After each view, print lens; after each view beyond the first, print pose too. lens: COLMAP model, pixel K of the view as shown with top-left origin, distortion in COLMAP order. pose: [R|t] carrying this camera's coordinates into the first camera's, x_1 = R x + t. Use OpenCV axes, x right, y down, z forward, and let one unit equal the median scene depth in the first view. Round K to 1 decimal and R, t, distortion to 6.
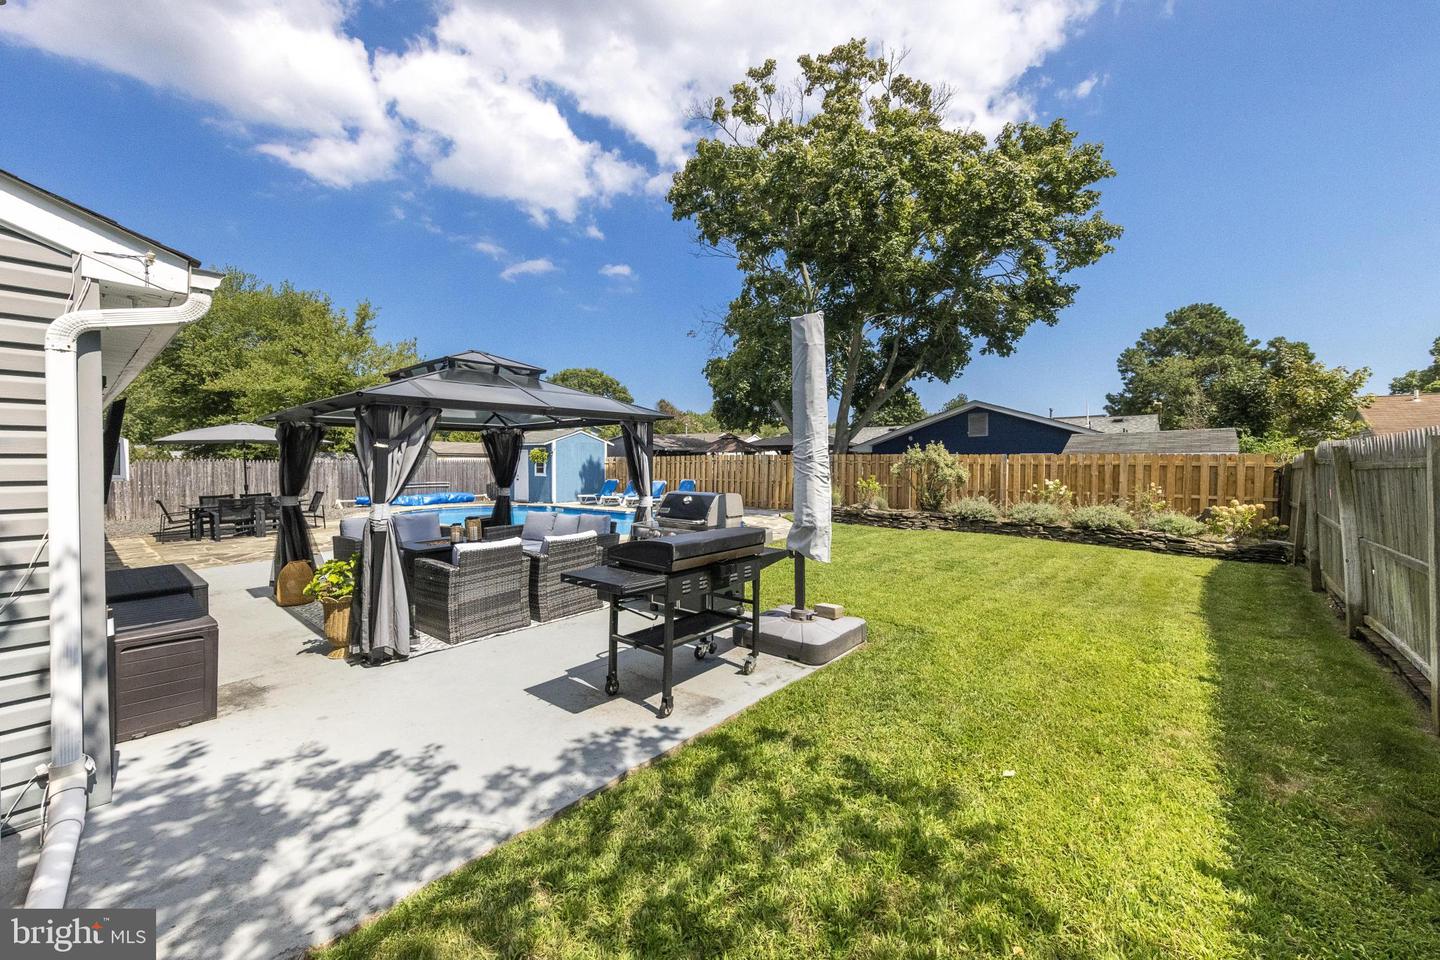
lens RADIAL K [[568.8, 0, 718.8], [0, 568.8, 465.9], [0, 0, 1]] dist [0.003746, -0.000421]
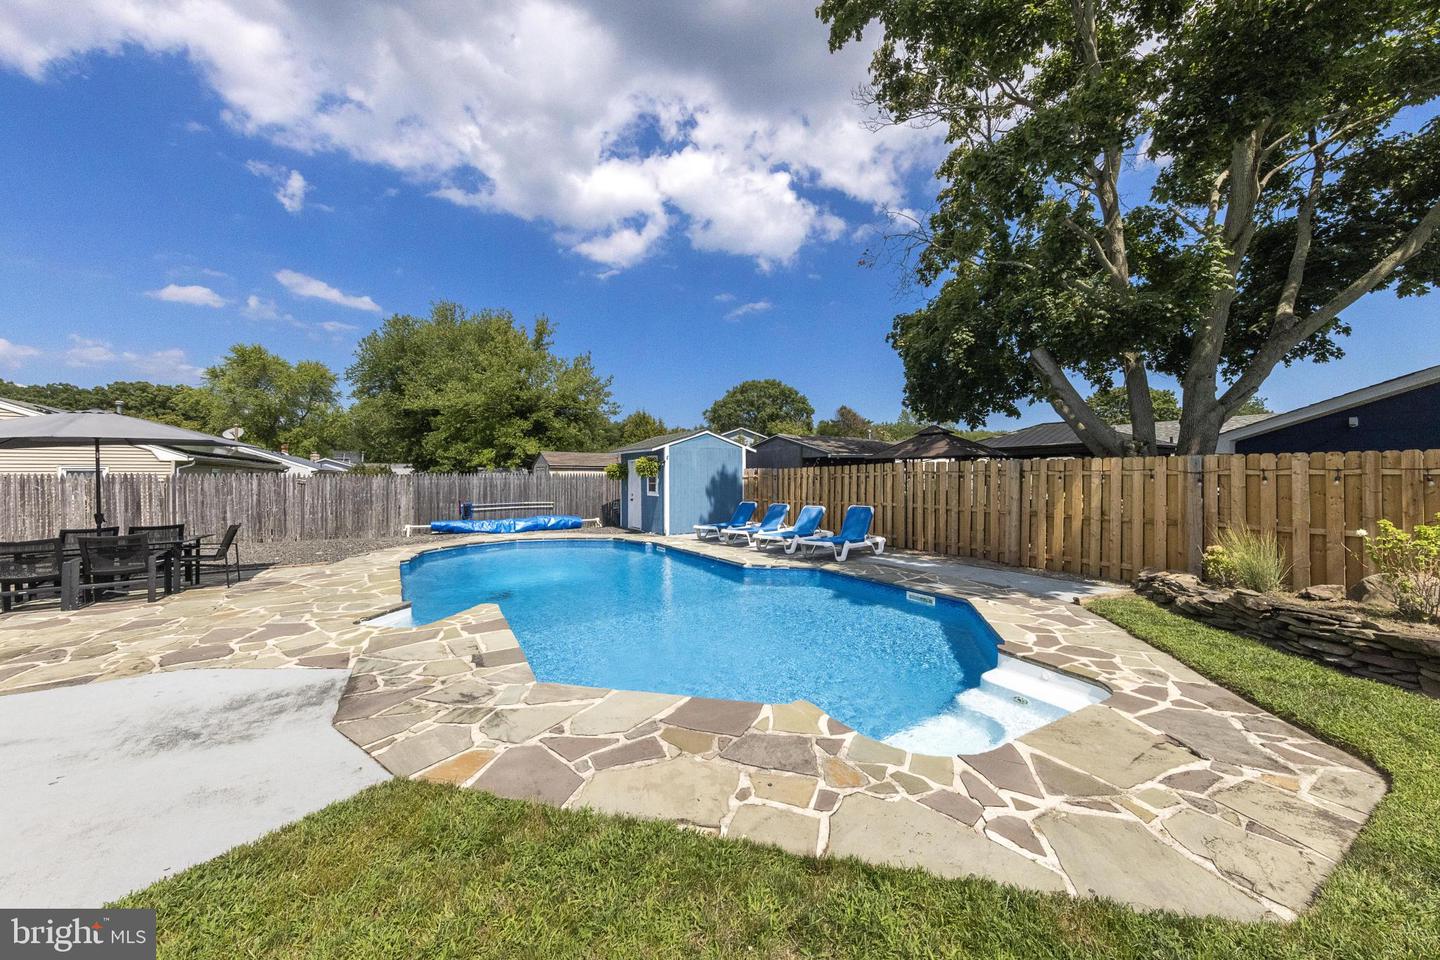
lens RADIAL K [[533.5, 0, 737.3], [0, 533.5, 460.2], [0, 0, 1]] dist [0.004638, -0.001009]
pose [[0.949423, -0.012197, -0.313763, -0.002279], [0.000514, 0.999304, -0.037291, -0.001554], [0.313999, 0.035243, 0.948769, 0.442626]]
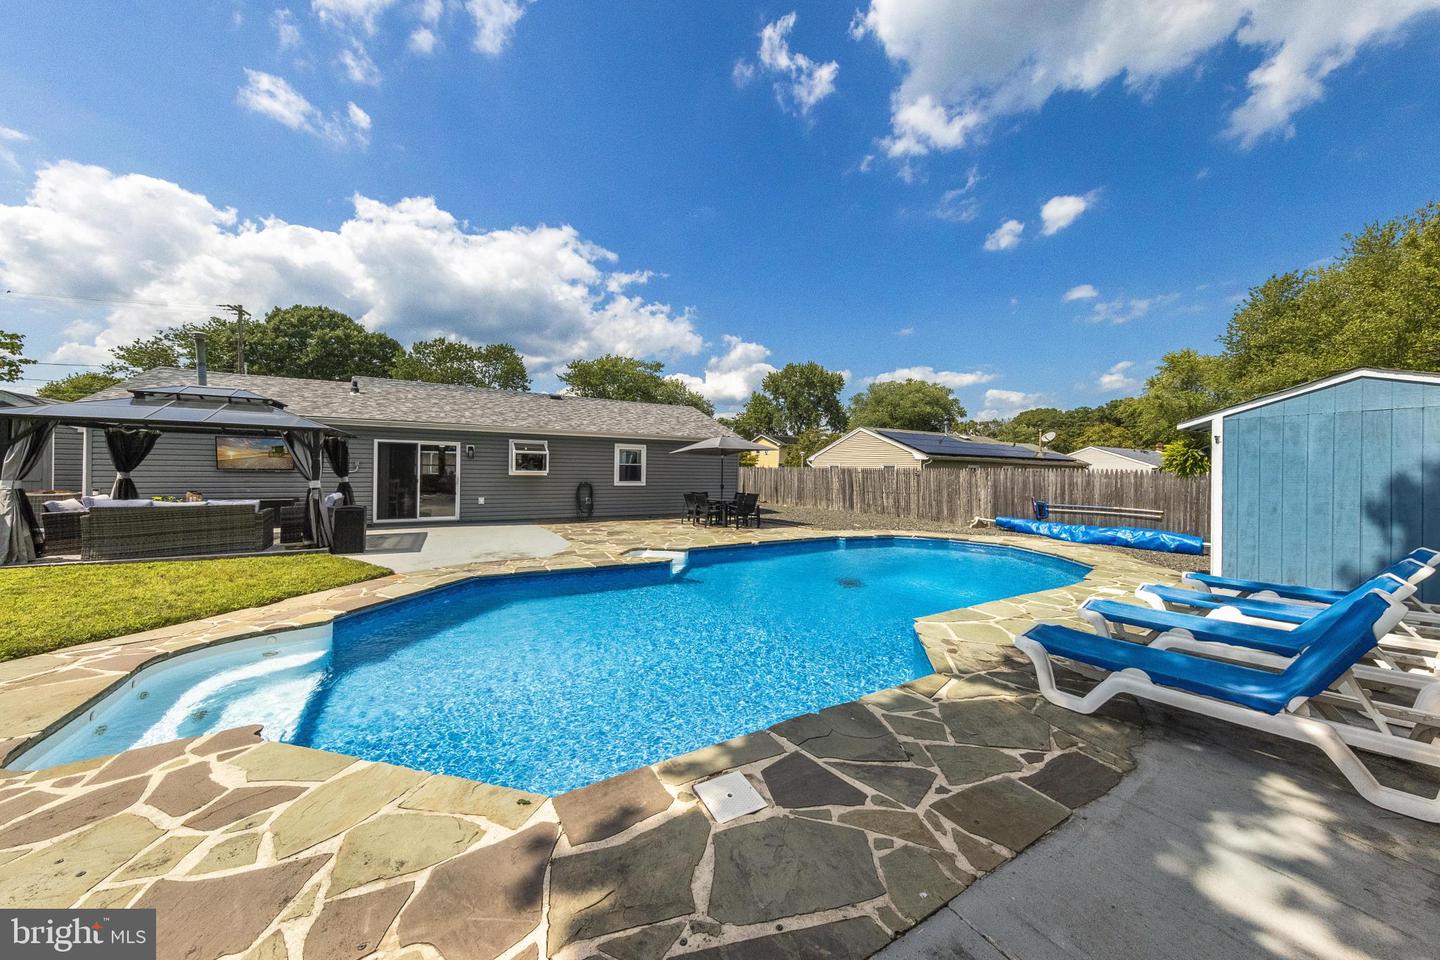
lens RADIAL K [[488.6, 0, 714.8], [0, 488.6, 466.0], [0, 0, 1]] dist [0.000702, -0.000384]
pose [[-0.327827, -0.008431, -0.944700, 0.122122], [-0.026009, 0.999662, 0.000104, -0.004024], [0.944380, 0.024604, -0.327935, 0.876601]]
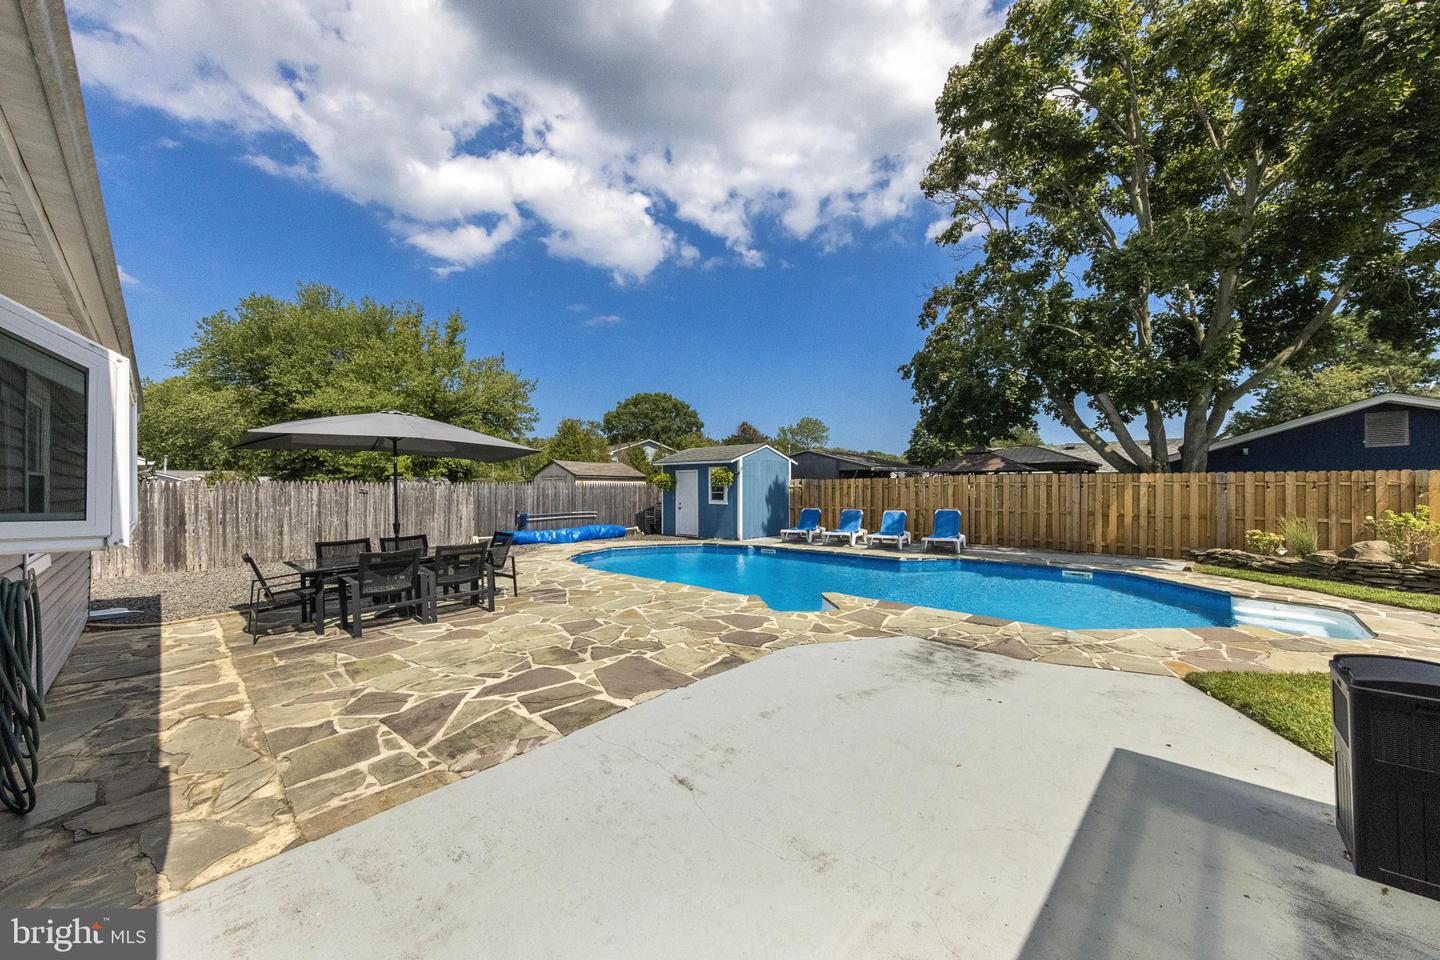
lens RADIAL K [[533.5, 0, 704.3], [0, 533.5, 441.3], [0, 0, 1]] dist [0.004638, -0.001009]
pose [[0.998782, -0.005757, -0.049012, -0.331343], [0.001132, 0.995583, -0.093880, 0.001373], [0.049336, 0.093710, 0.994376, 0.299186]]
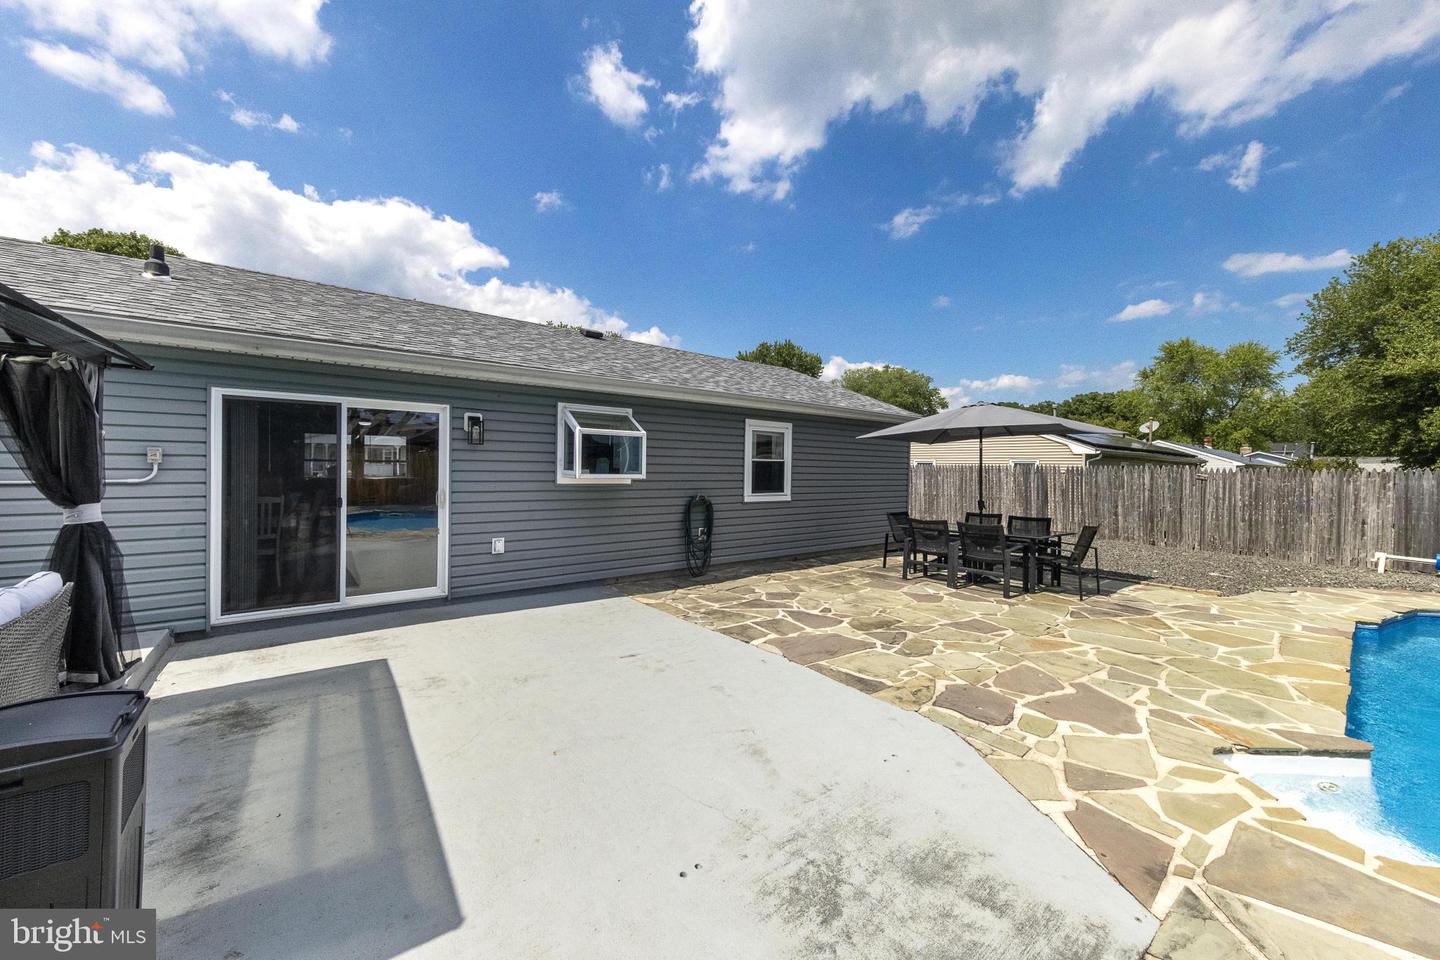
lens RADIAL K [[533.5, 0, 722.0], [0, 533.5, 477.0], [0, 0, 1]] dist [0.004638, -0.001009]
pose [[-0.195236, 0.020212, -0.980548, -0.122718], [-0.028486, 0.999249, 0.026269, 0.000292], [0.980343, 0.033061, -0.194513, 0.549070]]
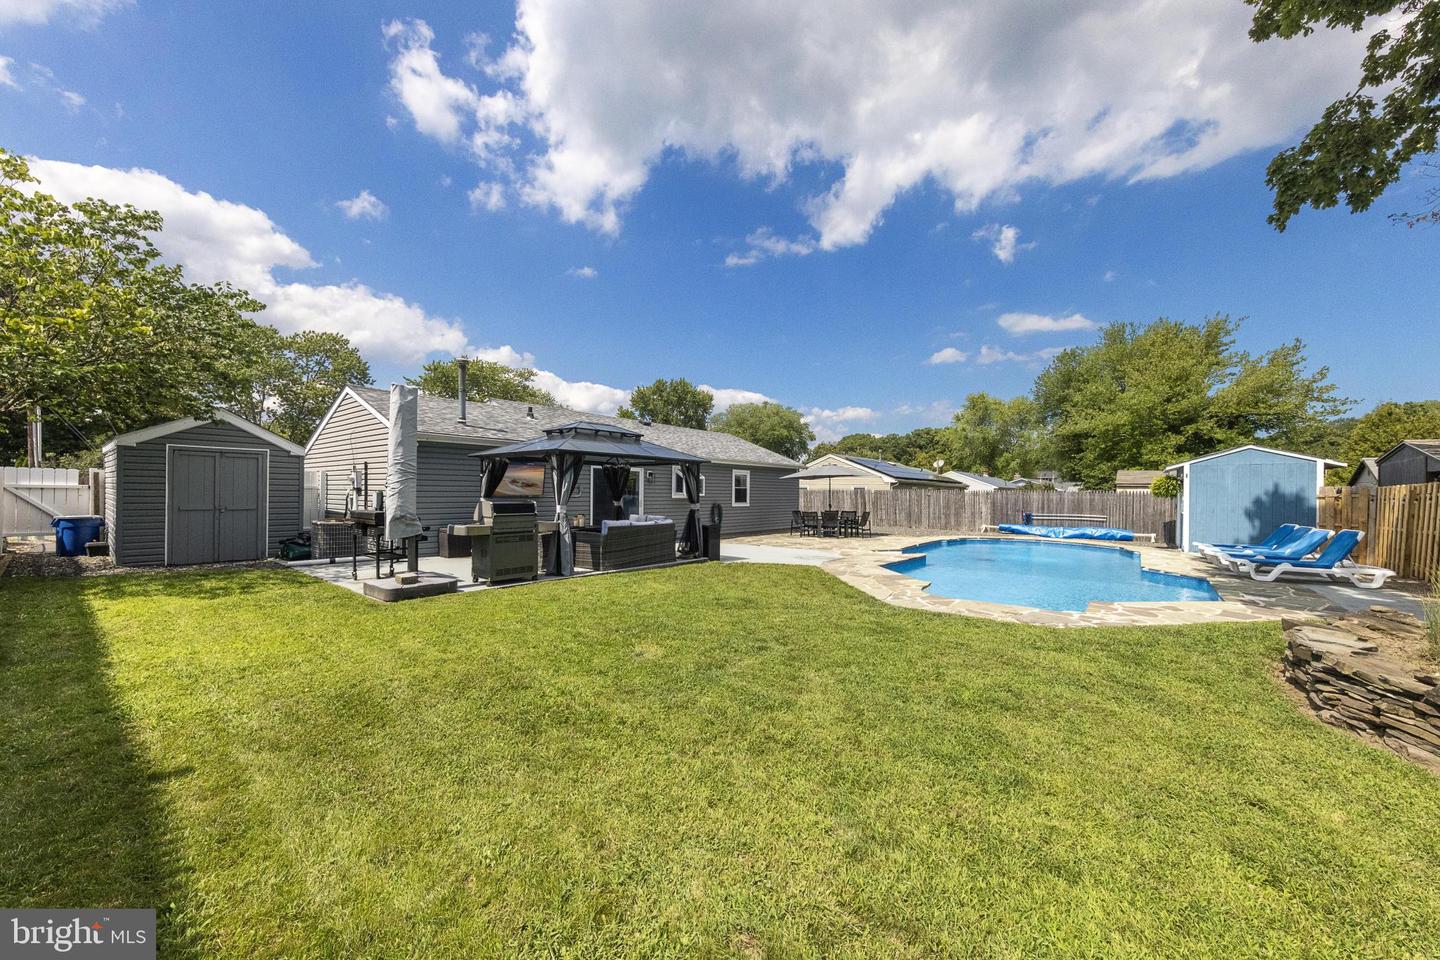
lens RADIAL K [[533.5, 0, 704.8], [0, 533.5, 482.0], [0, 0, 1]] dist [0.004638, -0.001009]
pose [[0.021539, -0.013931, -0.999671, 0.401203], [-0.023245, 0.999626, -0.014431, 0.002559], [0.999498, 0.023548, 0.021207, 0.415875]]
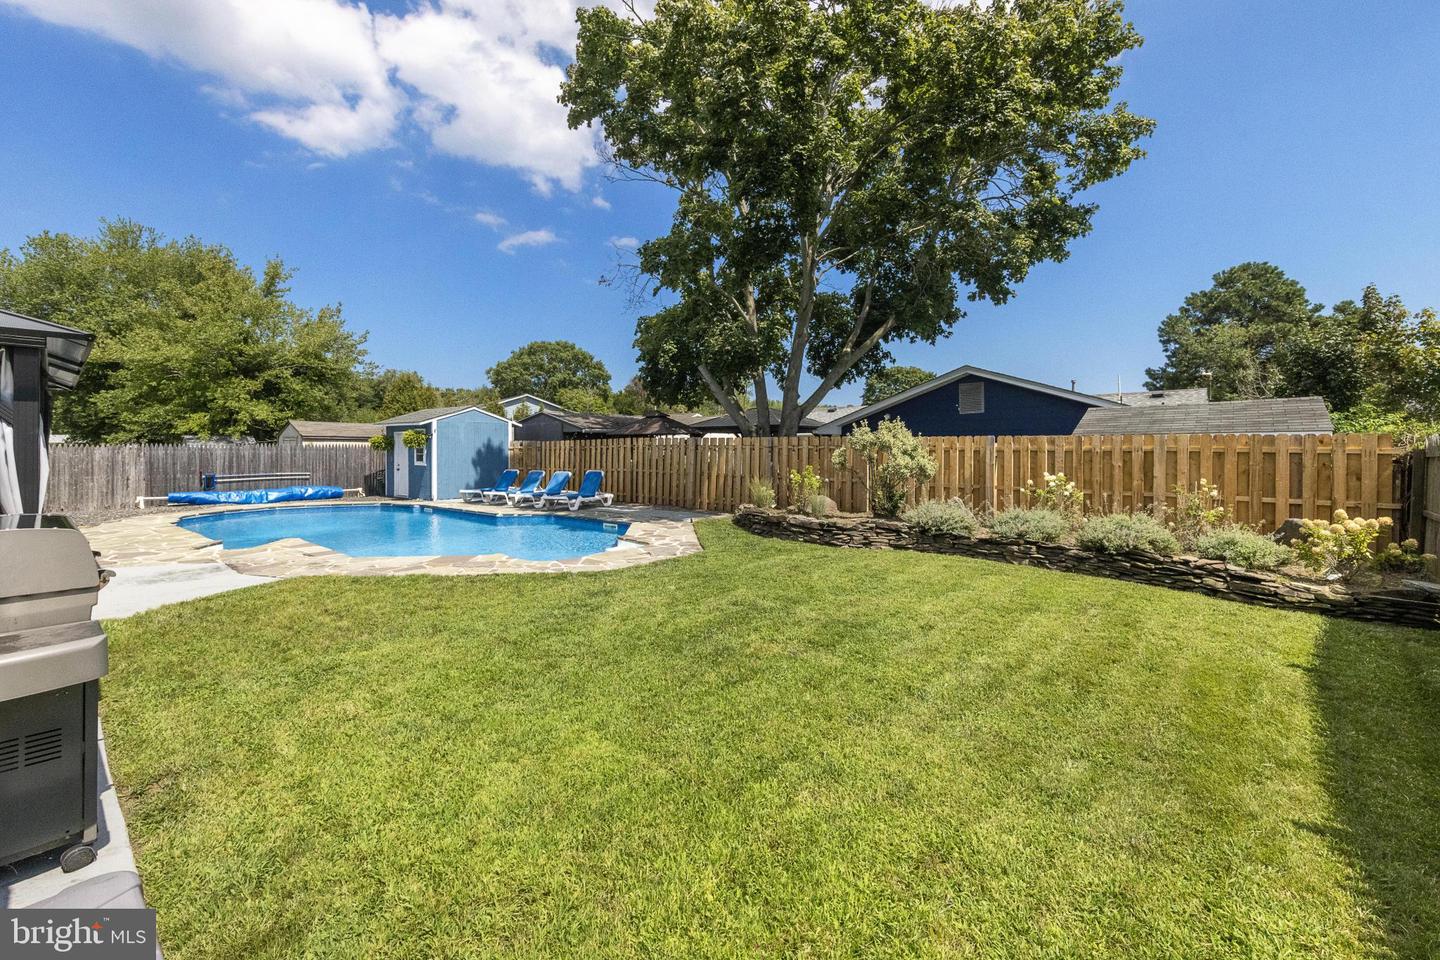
lens RADIAL K [[612.8, 0, 737.8], [0, 612.8, 439.1], [0, 0, 1]] dist [-0.005683, 0.000616]
pose [[0.999997, 0.000732, 0.002481, 0.134168], [-0.000678, 0.999766, -0.021618, -0.000023], [-0.002496, 0.021616, 0.999763, 0.178409]]
